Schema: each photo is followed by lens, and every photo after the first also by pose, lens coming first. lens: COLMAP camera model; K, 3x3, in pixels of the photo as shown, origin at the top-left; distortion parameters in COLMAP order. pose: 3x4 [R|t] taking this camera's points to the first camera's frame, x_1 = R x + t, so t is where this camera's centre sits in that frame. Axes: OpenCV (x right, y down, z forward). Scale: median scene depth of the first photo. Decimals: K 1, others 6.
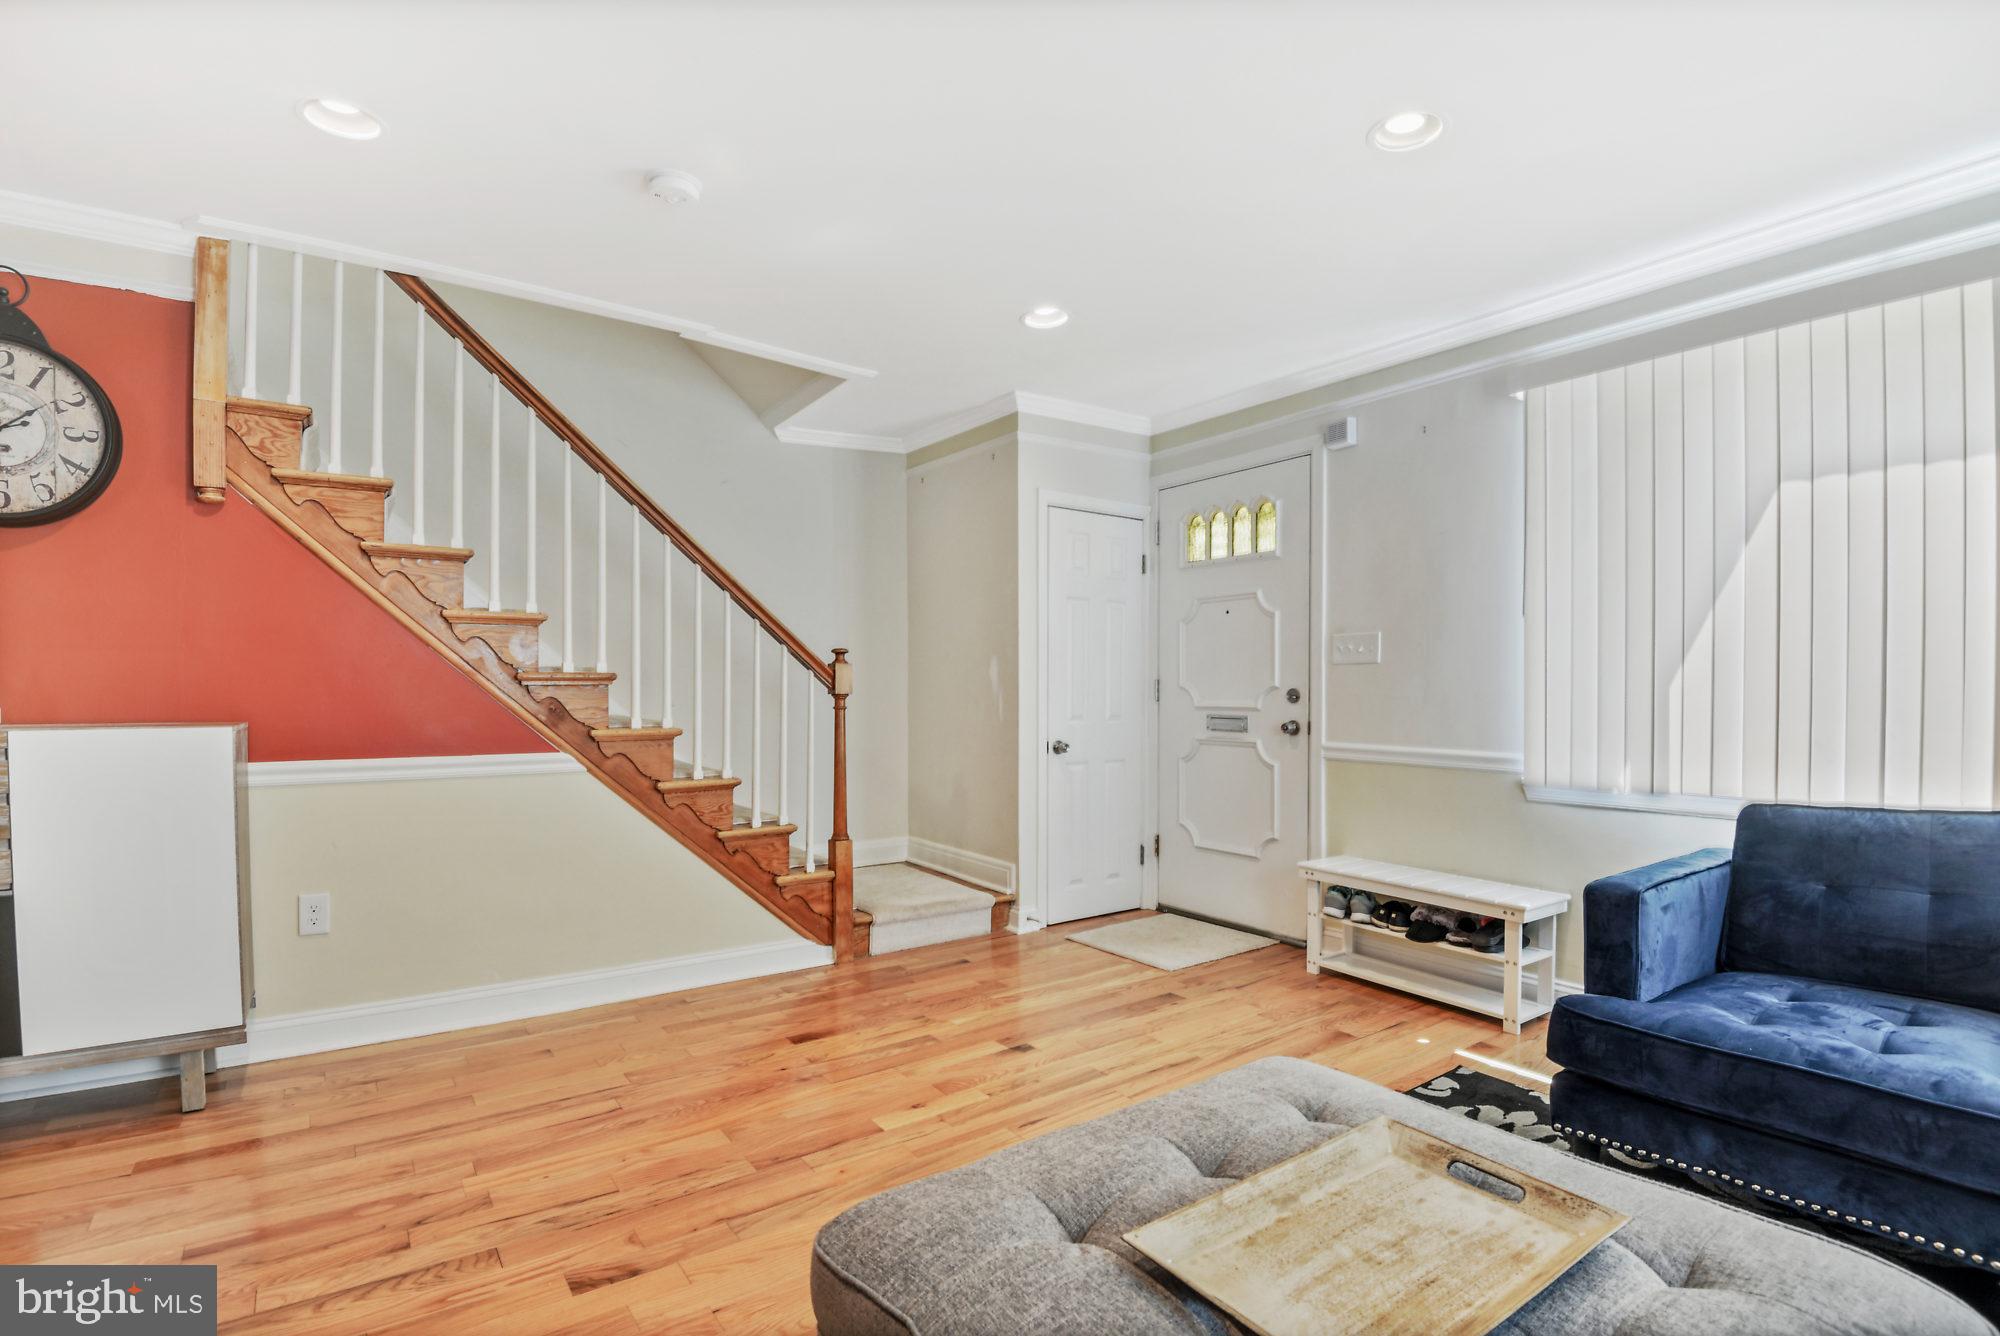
lens RADIAL K [[941.1, 0, 1031.2], [0, 941.1, 697.6], [0, 0, 1]] dist [-0.028803, -0.002365]
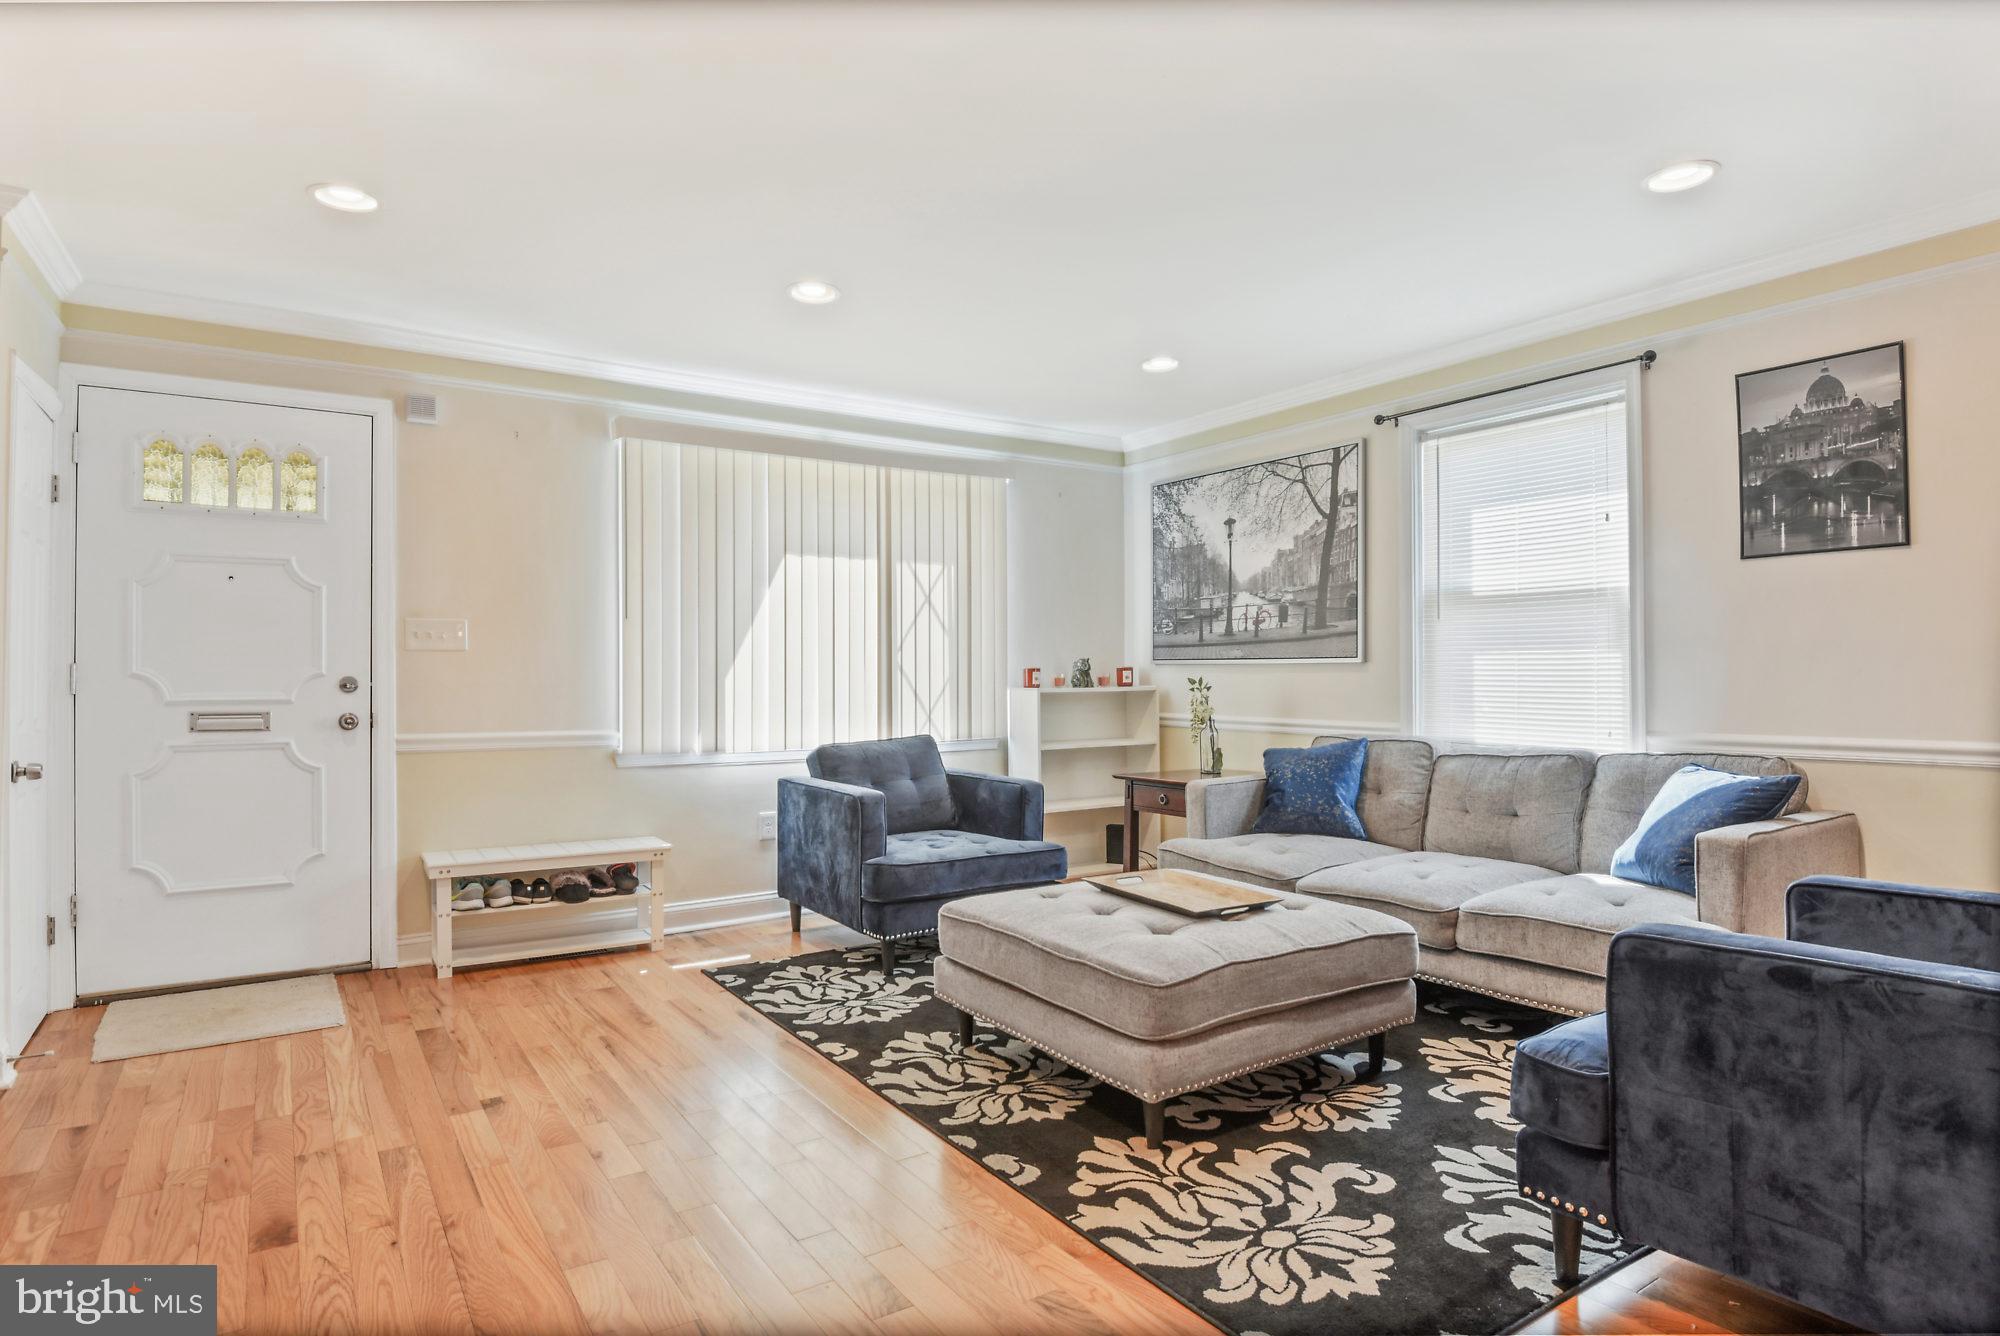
lens RADIAL K [[1052.3, 0, 985.8], [0, 1052.3, 658.1], [0, 0, 1]] dist [-0.015675, -0.001168]
pose [[0.043741, 0.024181, 0.998750, -0.782062], [0.011235, 0.999632, -0.024695, 0.004261], [-0.998980, 0.012301, 0.043453, 0.429909]]
